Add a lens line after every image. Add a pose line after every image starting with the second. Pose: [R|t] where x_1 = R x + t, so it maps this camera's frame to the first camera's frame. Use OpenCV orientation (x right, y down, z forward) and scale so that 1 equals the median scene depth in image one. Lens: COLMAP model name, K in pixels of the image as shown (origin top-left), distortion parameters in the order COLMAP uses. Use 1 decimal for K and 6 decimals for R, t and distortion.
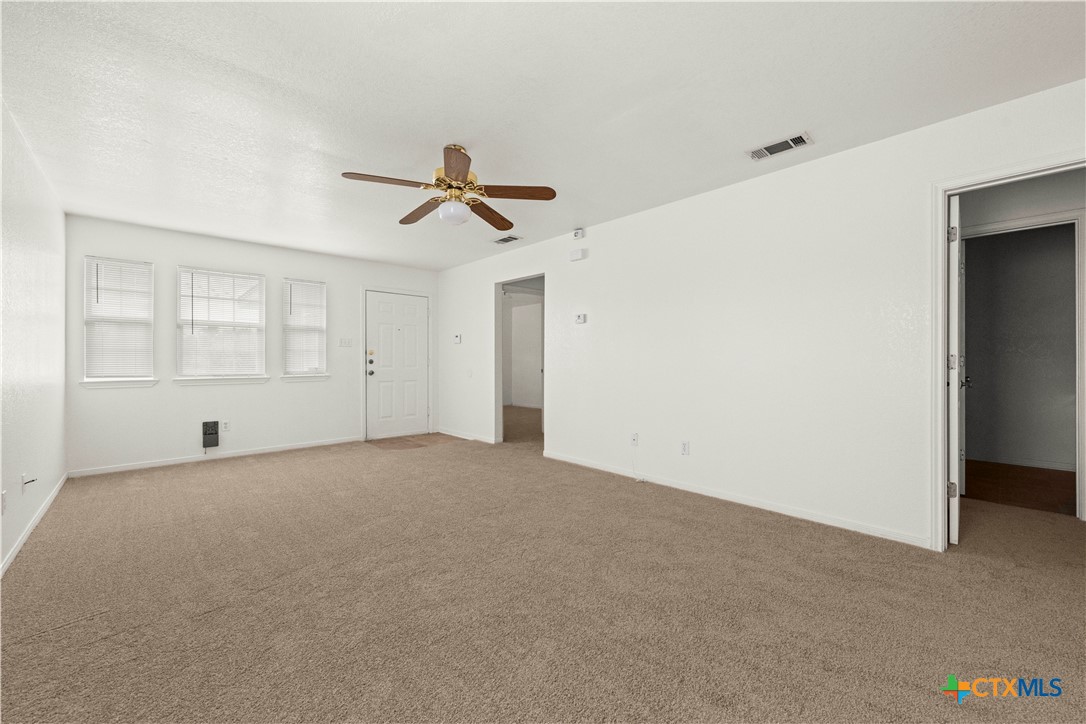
lens RADIAL K [[432.6, 0, 548.7], [0, 432.6, 364.1], [0, 0, 1]] dist [0.000927, -0.001071]
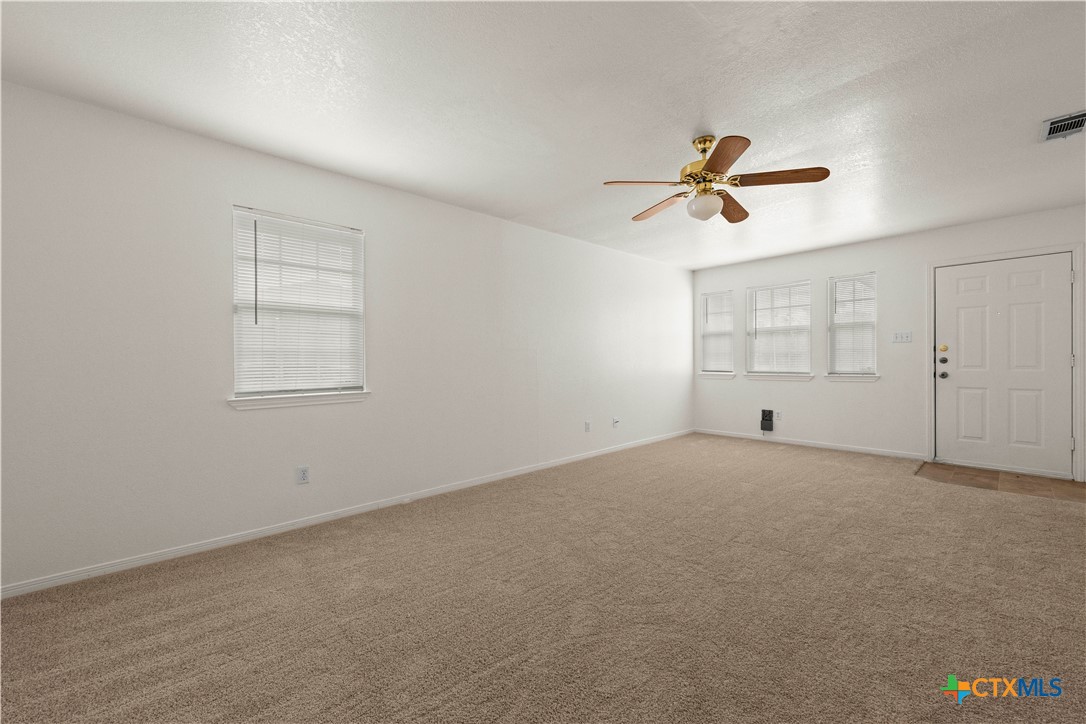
lens RADIAL K [[432.6, 0, 546.3], [0, 432.6, 359.6], [0, 0, 1]] dist [0.000927, -0.001071]
pose [[-0.022006, -0.002470, -0.999755, 0.454214], [-0.000352, 0.999997, -0.002463, -0.005736], [0.999758, 0.000298, -0.022007, 0.400449]]
